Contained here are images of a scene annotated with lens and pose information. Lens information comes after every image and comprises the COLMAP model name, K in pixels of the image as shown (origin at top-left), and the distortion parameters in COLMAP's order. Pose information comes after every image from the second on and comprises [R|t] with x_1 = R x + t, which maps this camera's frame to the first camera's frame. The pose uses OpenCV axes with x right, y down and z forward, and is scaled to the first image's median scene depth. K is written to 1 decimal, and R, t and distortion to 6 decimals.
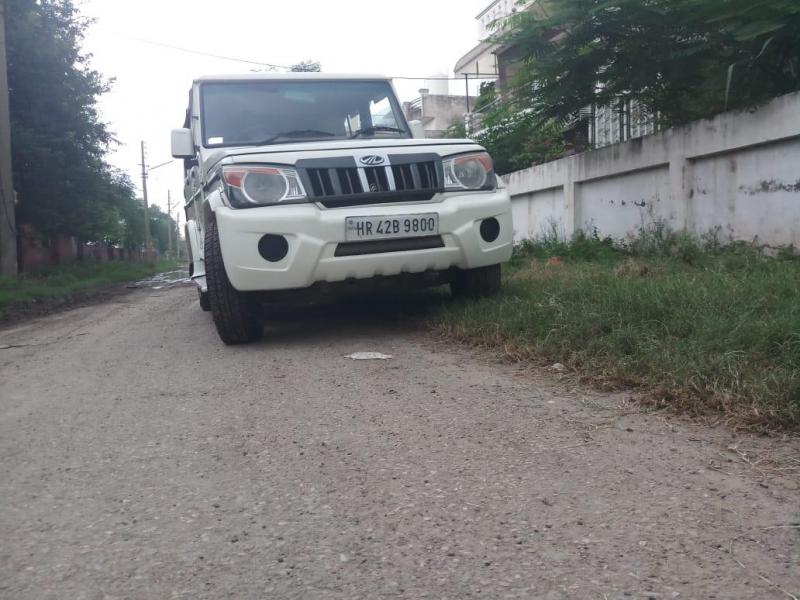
lens RADIAL K [[661.3, 0, 400.0], [0, 661.3, 300.0], [0, 0, 1]] dist [0.052161, -0.133175]
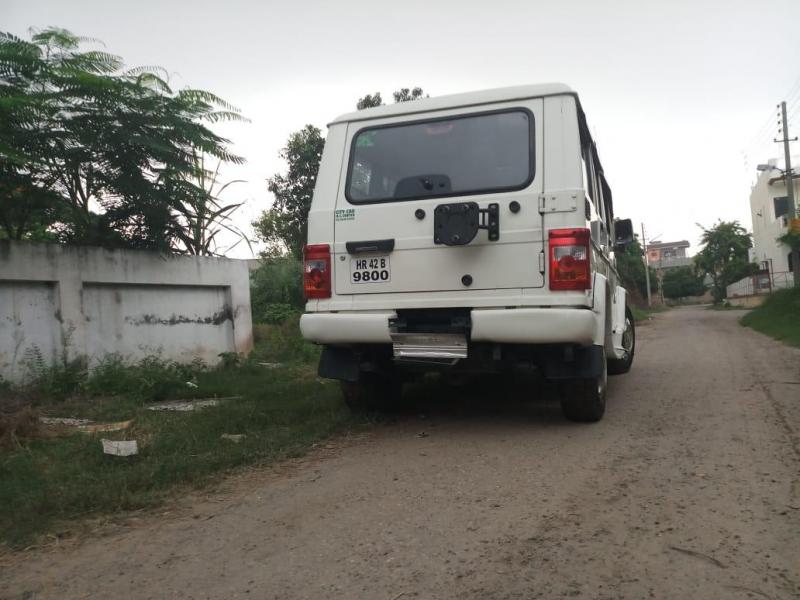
lens RADIAL K [[659.7, 0, 408.2], [0, 659.7, 295.8], [0, 0, 1]] dist [0.062036, -0.160401]
pose [[-0.755251, 0.132240, 0.641956, -1.020529], [0.159574, 0.987063, -0.015595, -0.207265], [-0.635713, 0.090662, -0.766583, 2.816125]]
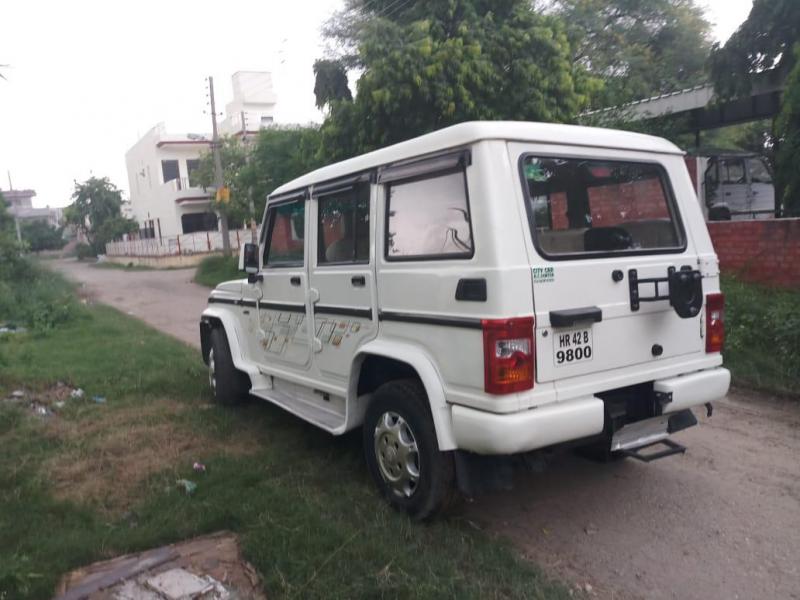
lens RADIAL K [[664.7, 0, 400.0], [0, 664.7, 300.0], [0, 0, 1]] dist [0.055663, -0.100047]
pose [[-0.963203, 0.151275, -0.222160, 0.052404], [0.106285, 0.973575, 0.202126, -0.512849], [0.246866, 0.171077, -0.953829, 2.767899]]
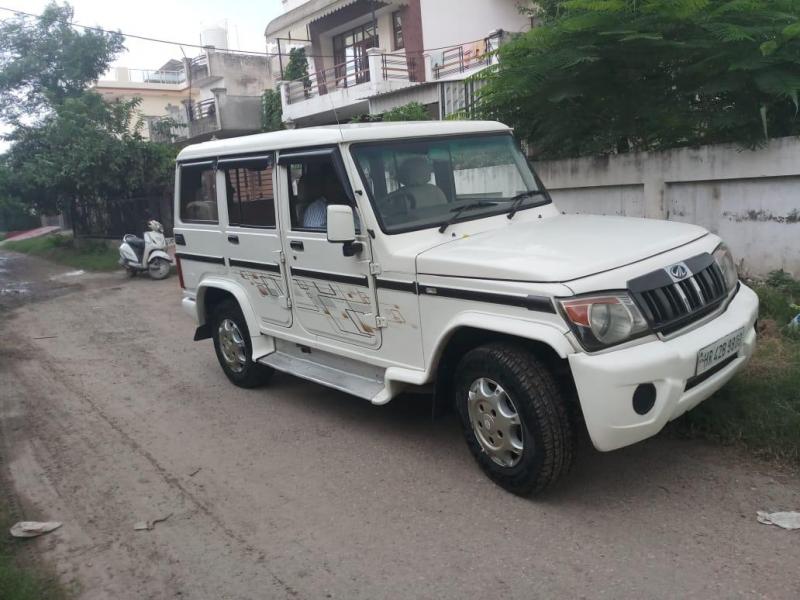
lens RADIAL K [[664.1, 0, 407.5], [0, 664.1, 302.9], [0, 0, 1]] dist [0.003837, -0.015113]
pose [[0.930159, -0.079566, 0.358432, -0.689812], [0.053587, 0.995202, 0.081857, -0.256562], [-0.363225, -0.056933, 0.929960, 0.293673]]
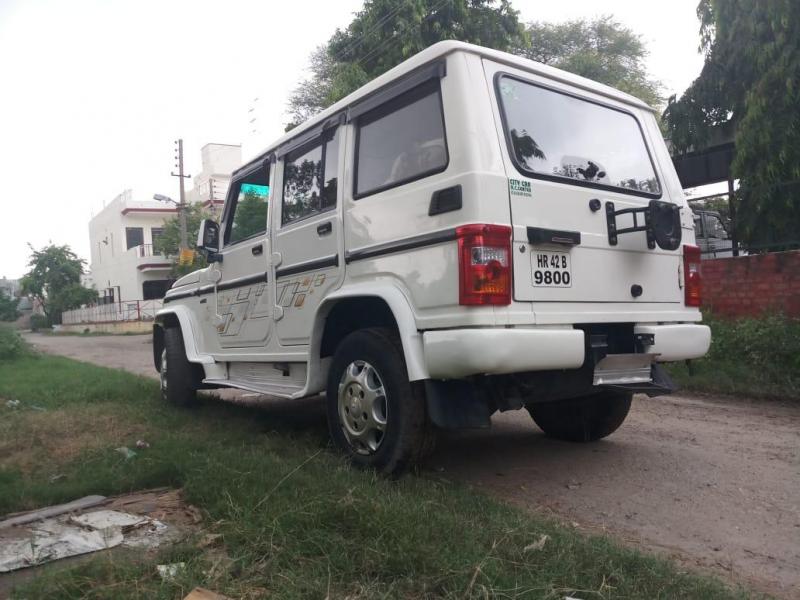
lens RADIAL K [[664.7, 0, 400.0], [0, 664.7, 300.0], [0, 0, 1]] dist [0.055663, -0.100047]
pose [[-0.951176, 0.106198, -0.289805, 0.069233], [0.085452, 0.992849, 0.083362, -0.316242], [0.296585, 0.054528, -0.953448, 2.736969]]
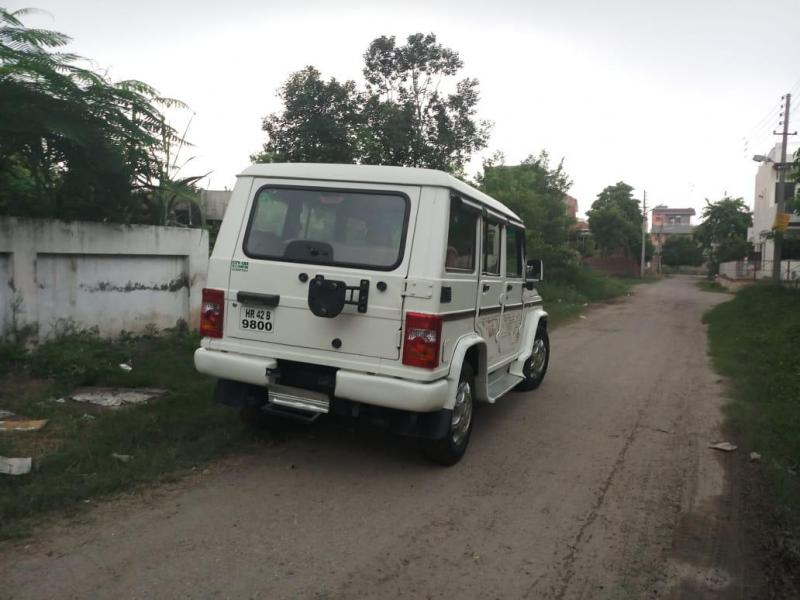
lens RADIAL K [[664.1, 0, 407.5], [0, 664.1, 302.9], [0, 0, 1]] dist [0.003837, -0.015113]
pose [[-0.757815, -0.018491, 0.652207, -1.267387], [0.057368, 0.993839, 0.094834, -0.395735], [-0.649943, 0.109283, -0.752085, 2.753590]]
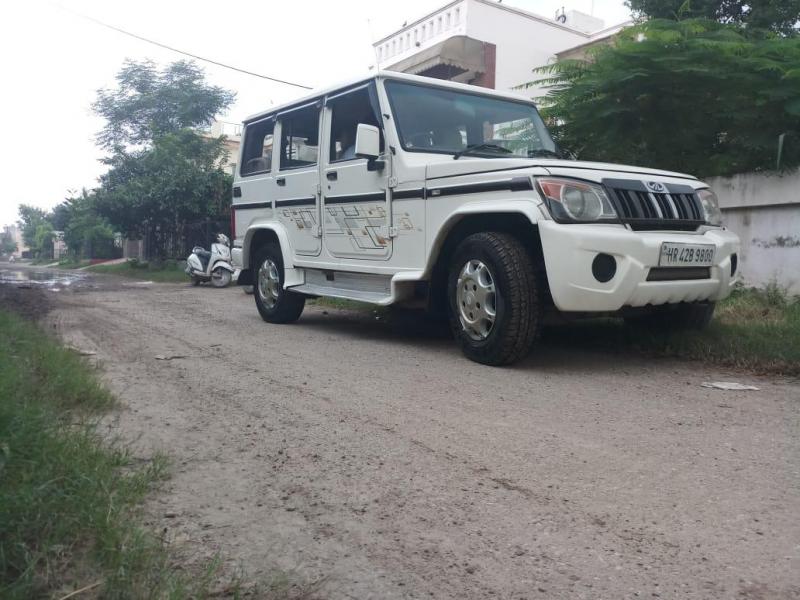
lens RADIAL K [[661.3, 0, 400.0], [0, 661.3, 300.0], [0, 0, 1]] dist [0.052161, -0.133175]
pose [[0.961533, 0.065837, 0.266682, -0.652399], [-0.057063, 0.997548, -0.040527, 0.020760], [-0.268696, 0.023751, 0.962932, 0.142692]]
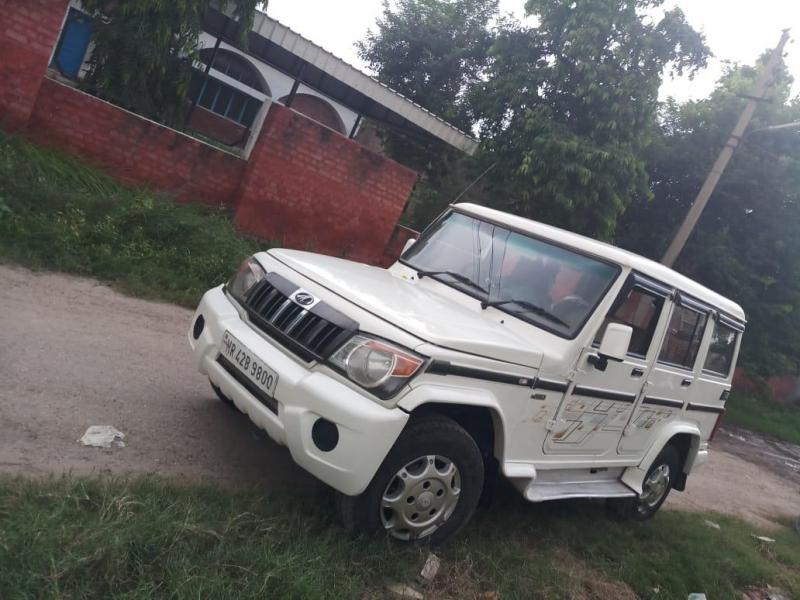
lens RADIAL K [[664.7, 0, 400.0], [0, 664.7, 300.0], [0, 0, 1]] dist [0.055663, -0.100047]
pose [[0.338959, 0.339515, -0.877403, 0.805876], [-0.488439, 0.860582, 0.144312, -0.401345], [0.804074, 0.379642, 0.457534, 0.667508]]
